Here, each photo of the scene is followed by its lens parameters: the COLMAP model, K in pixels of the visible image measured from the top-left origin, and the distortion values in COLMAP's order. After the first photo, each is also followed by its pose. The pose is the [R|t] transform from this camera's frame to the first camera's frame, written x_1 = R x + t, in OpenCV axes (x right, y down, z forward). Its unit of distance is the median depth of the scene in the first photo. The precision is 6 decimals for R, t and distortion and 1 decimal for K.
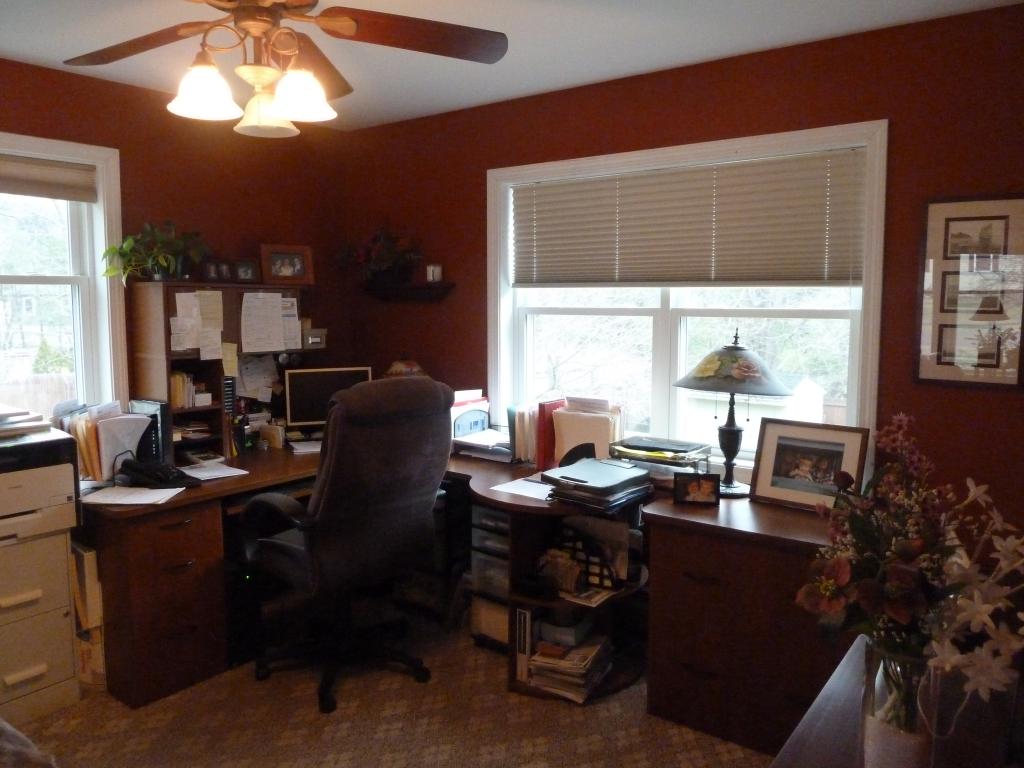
lens RADIAL K [[764.1, 0, 508.3], [0, 764.1, 384.8], [0, 0, 1]] dist [-0.041858, 0.014231]
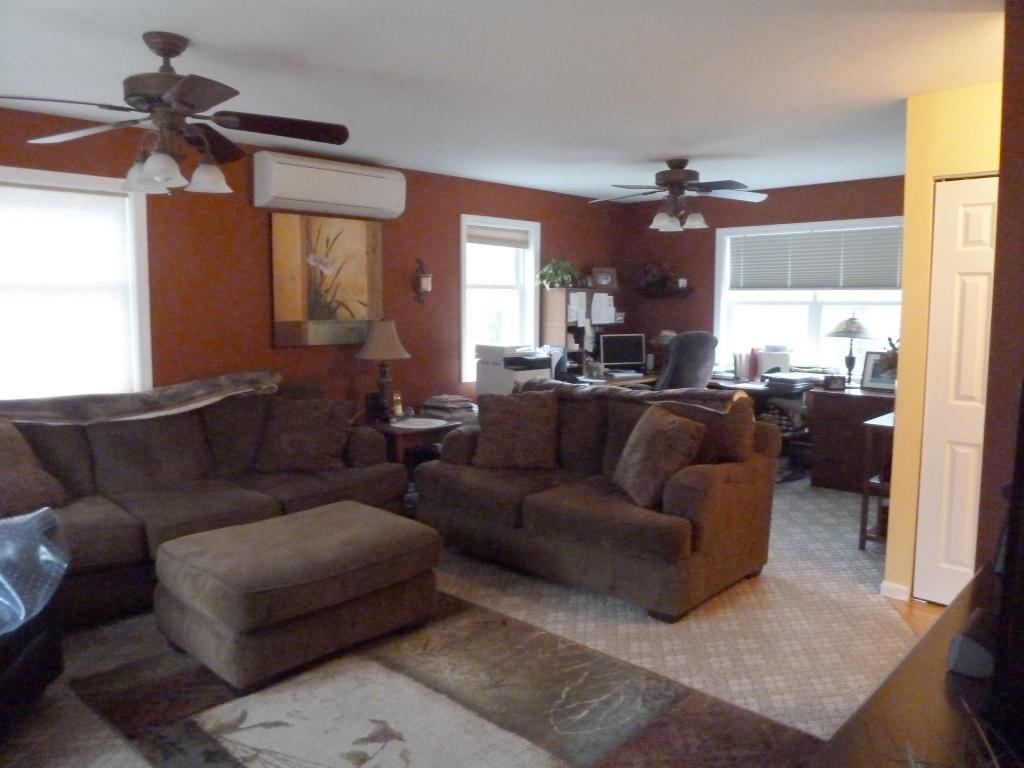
lens RADIAL K [[764.1, 0, 515.2], [0, 764.1, 381.3], [0, 0, 1]] dist [-0.041858, 0.014231]
pose [[0.993745, 0.008654, -0.111341, -0.347283], [-0.009513, 0.999929, -0.007186, 0.129889], [0.111271, 0.008201, 0.993756, -1.042206]]
